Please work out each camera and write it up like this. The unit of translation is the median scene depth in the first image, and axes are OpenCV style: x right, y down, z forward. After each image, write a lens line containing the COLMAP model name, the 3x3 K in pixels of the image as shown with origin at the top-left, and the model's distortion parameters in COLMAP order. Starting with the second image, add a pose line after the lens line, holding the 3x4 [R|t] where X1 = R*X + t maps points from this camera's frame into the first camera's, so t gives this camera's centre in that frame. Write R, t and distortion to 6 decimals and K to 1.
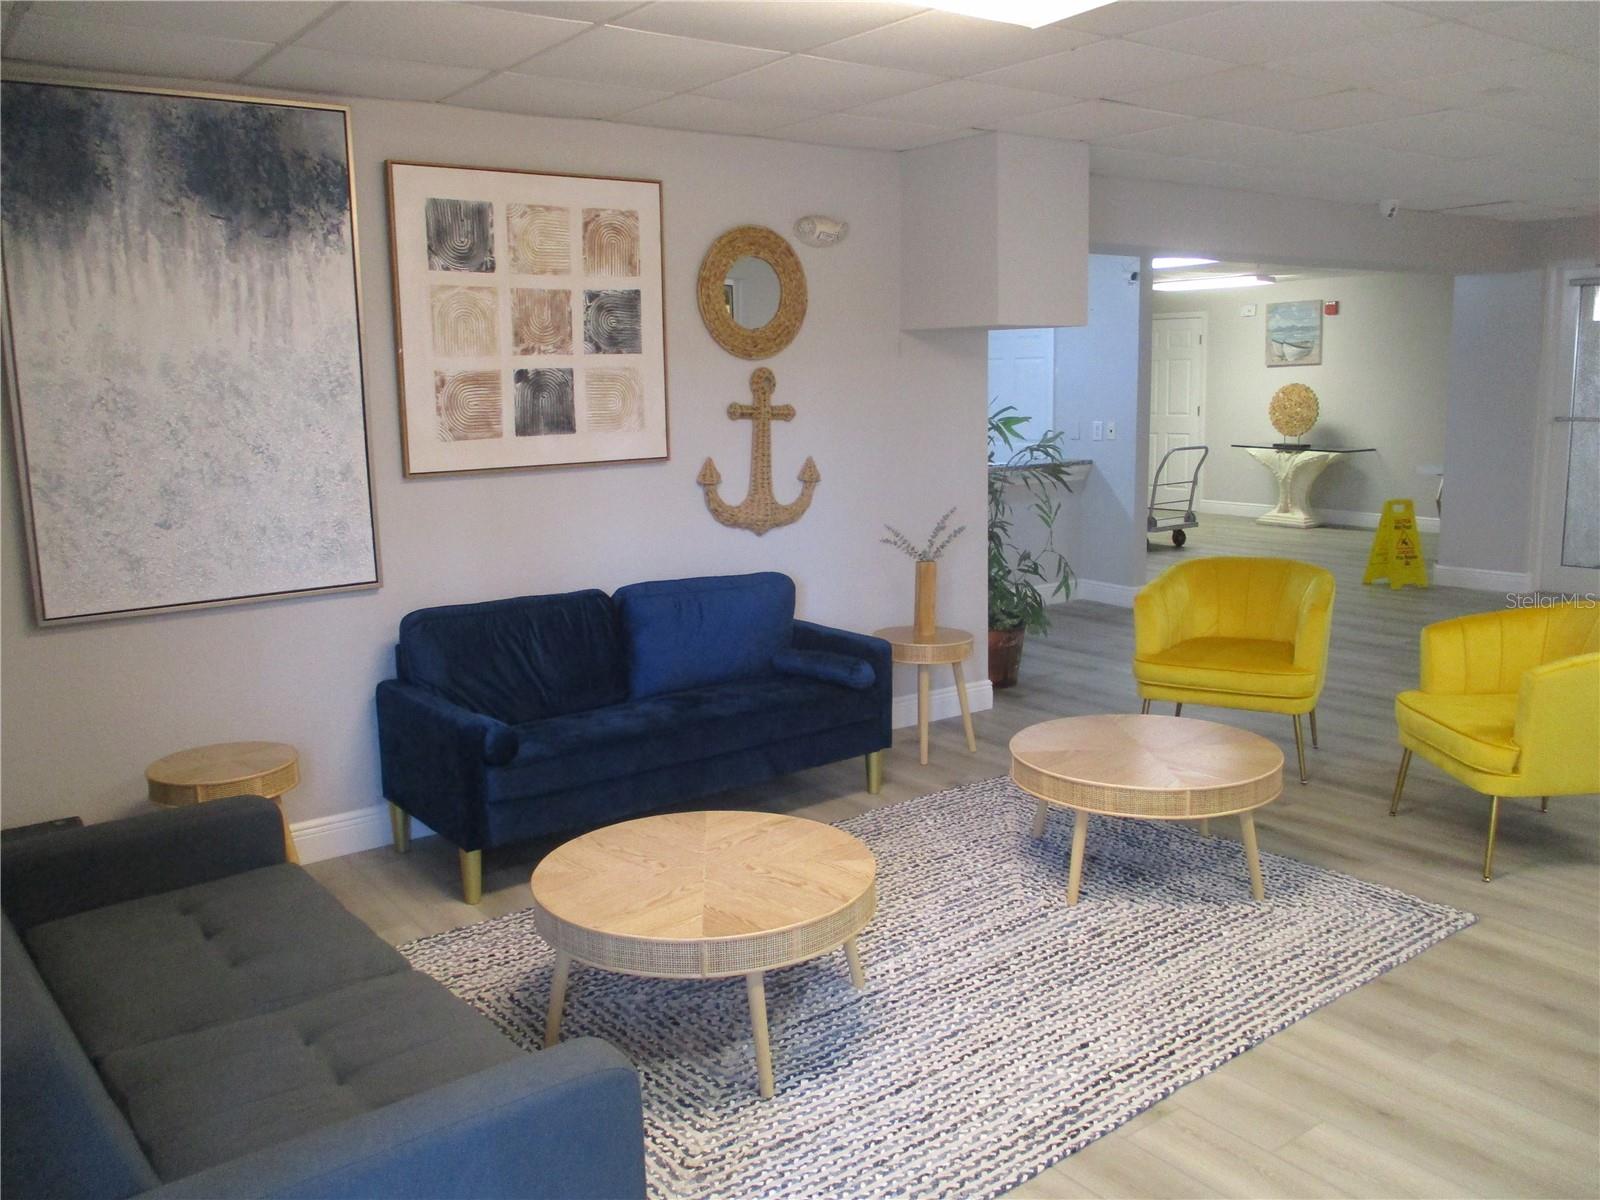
lens RADIAL K [[1358.0, 0, 804.5], [0, 1358.0, 601.9], [0, 0, 1]] dist [-0.019825, -0.007966]
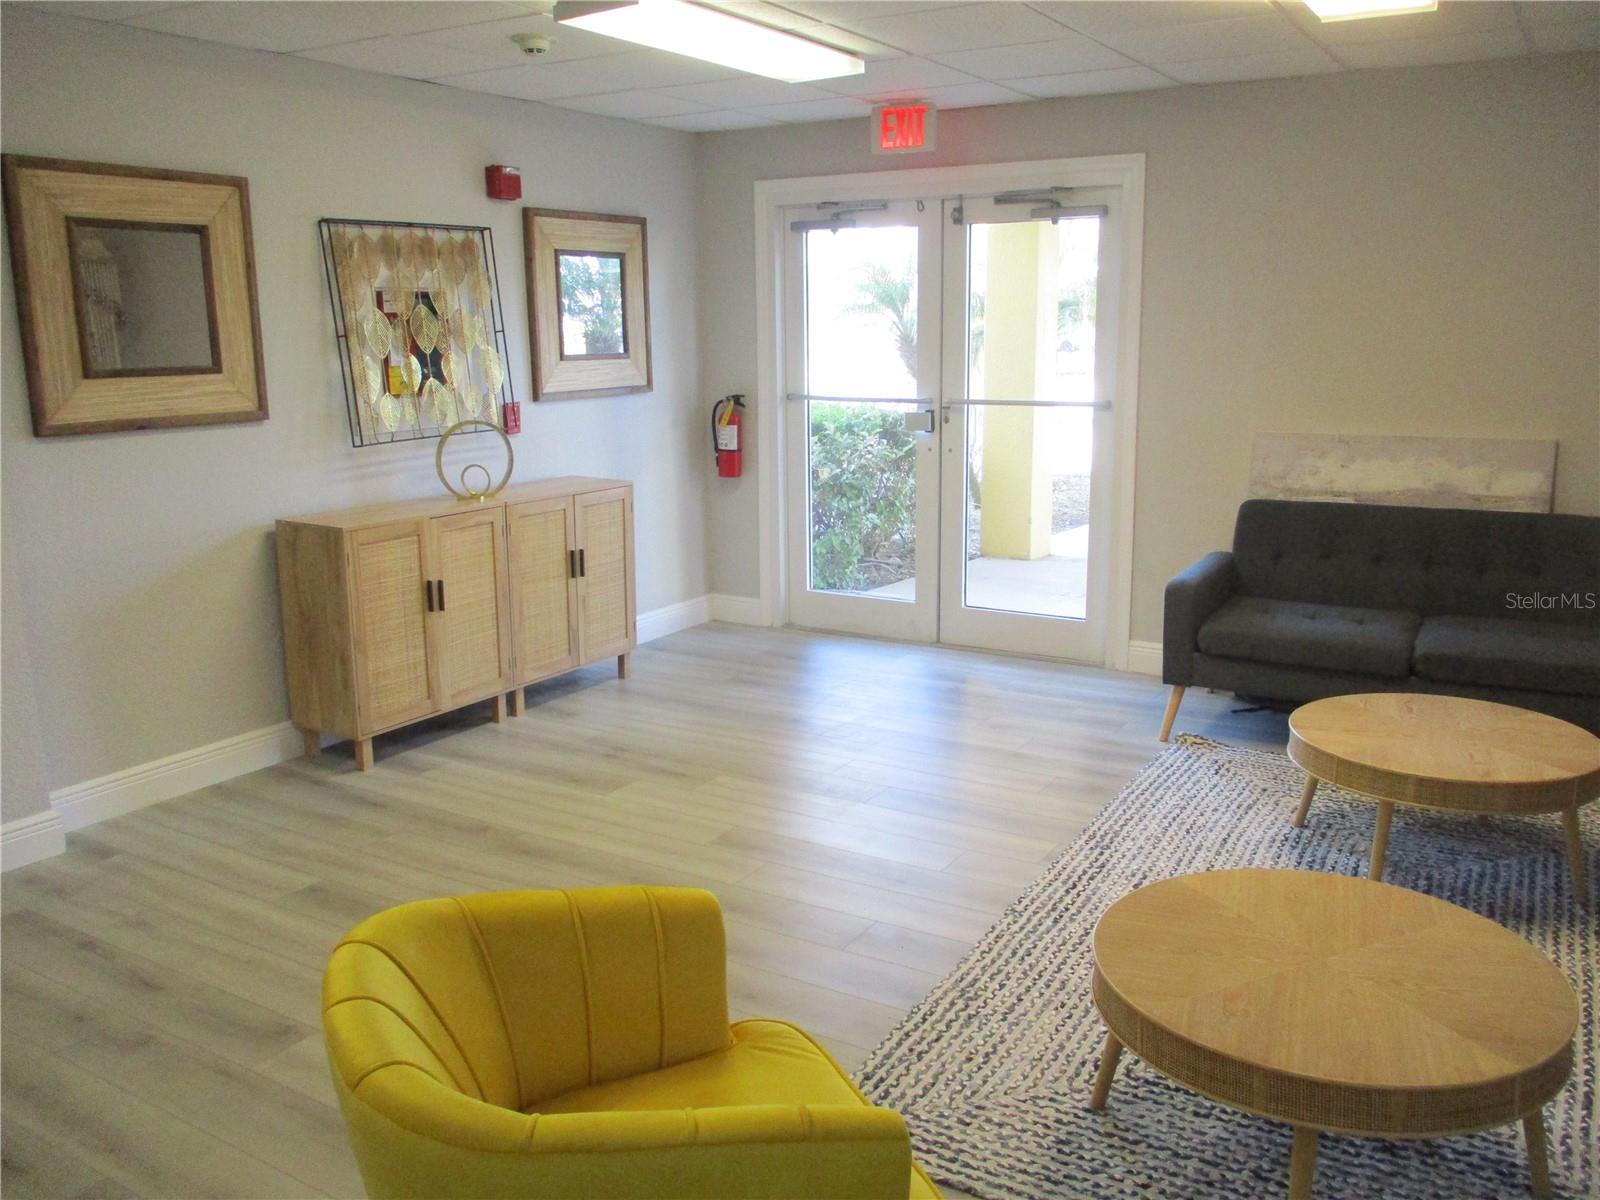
lens RADIAL K [[1358.0, 0, 798.5], [0, 1358.0, 601.3], [0, 0, 1]] dist [-0.019825, -0.007966]
pose [[-0.932378, 0.101119, -0.347053, 0.592827], [-0.032038, 0.933184, 0.357969, -0.219528], [0.360062, 0.344882, -0.866840, 1.252234]]
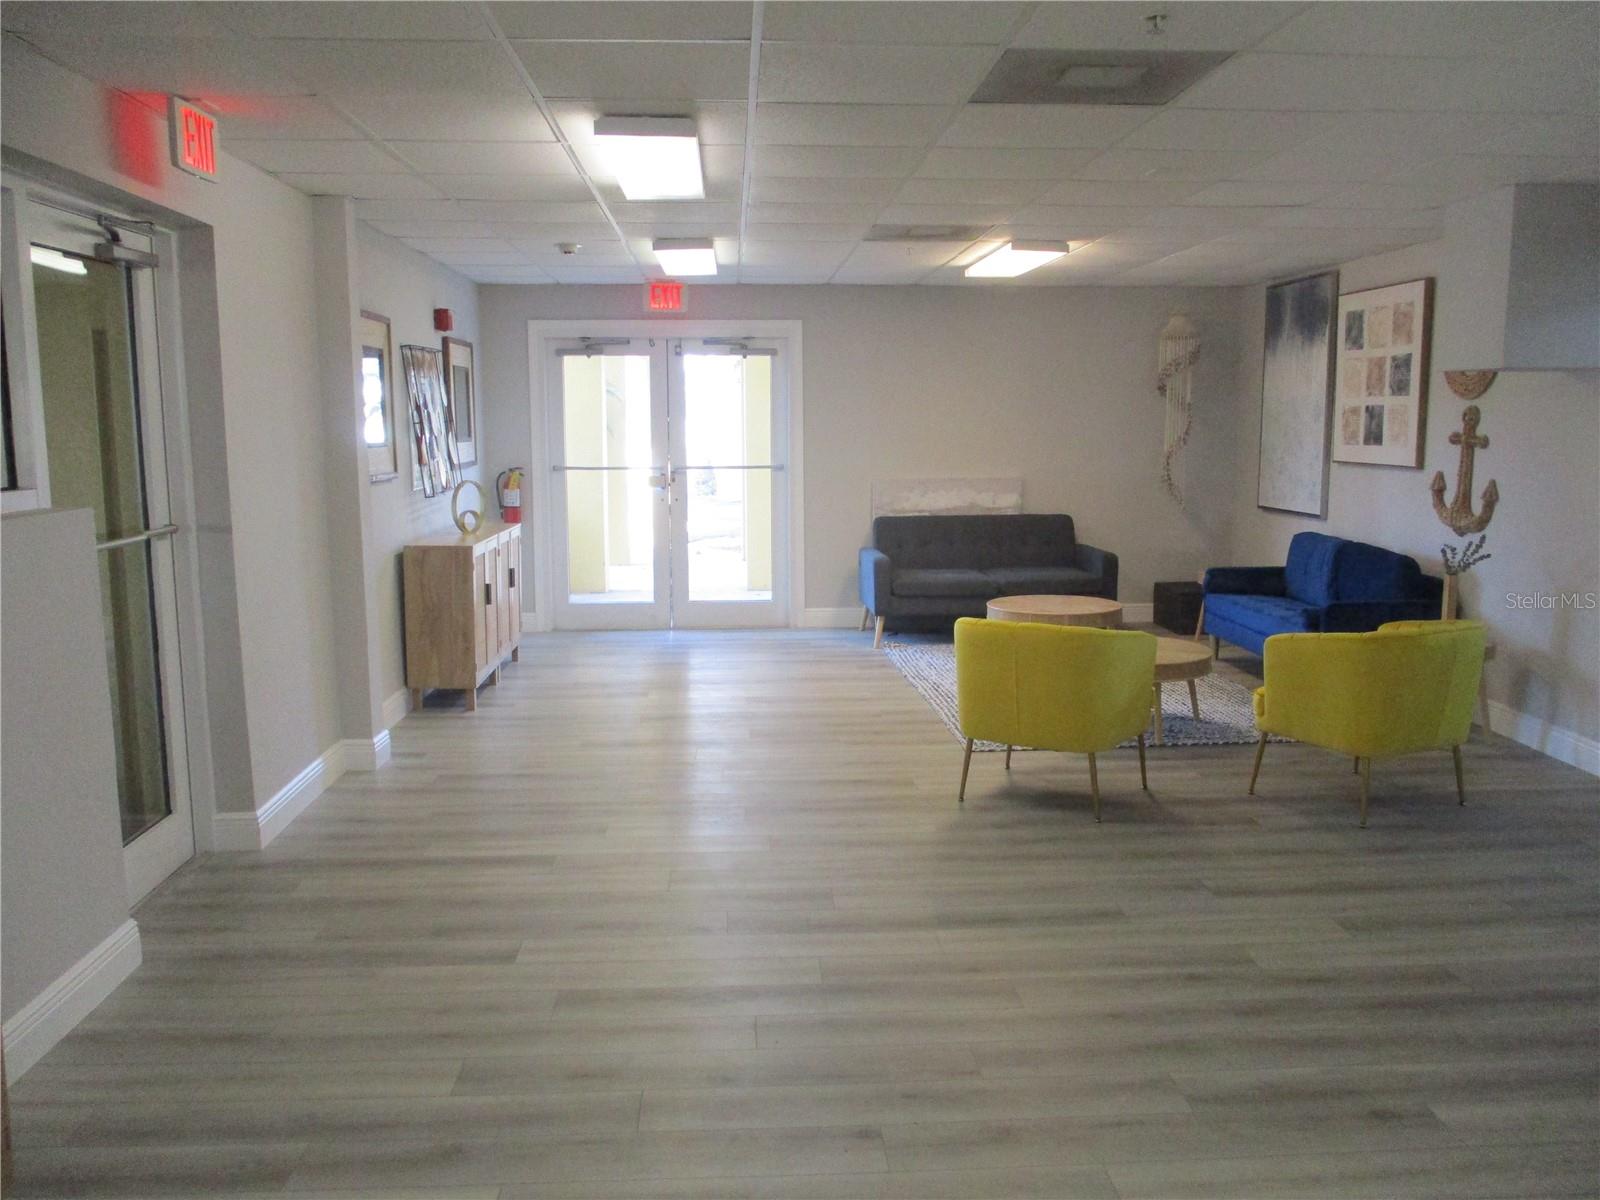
lens RADIAL K [[1358.0, 0, 799.5], [0, 1358.0, 600.0], [0, 0, 1]] dist [-0.019825, -0.007966]
pose [[-0.560459, 0.133758, -0.817309, 1.593738], [-0.122629, 0.962590, 0.241625, -0.259131], [0.819053, 0.235647, -0.523090, 1.364610]]
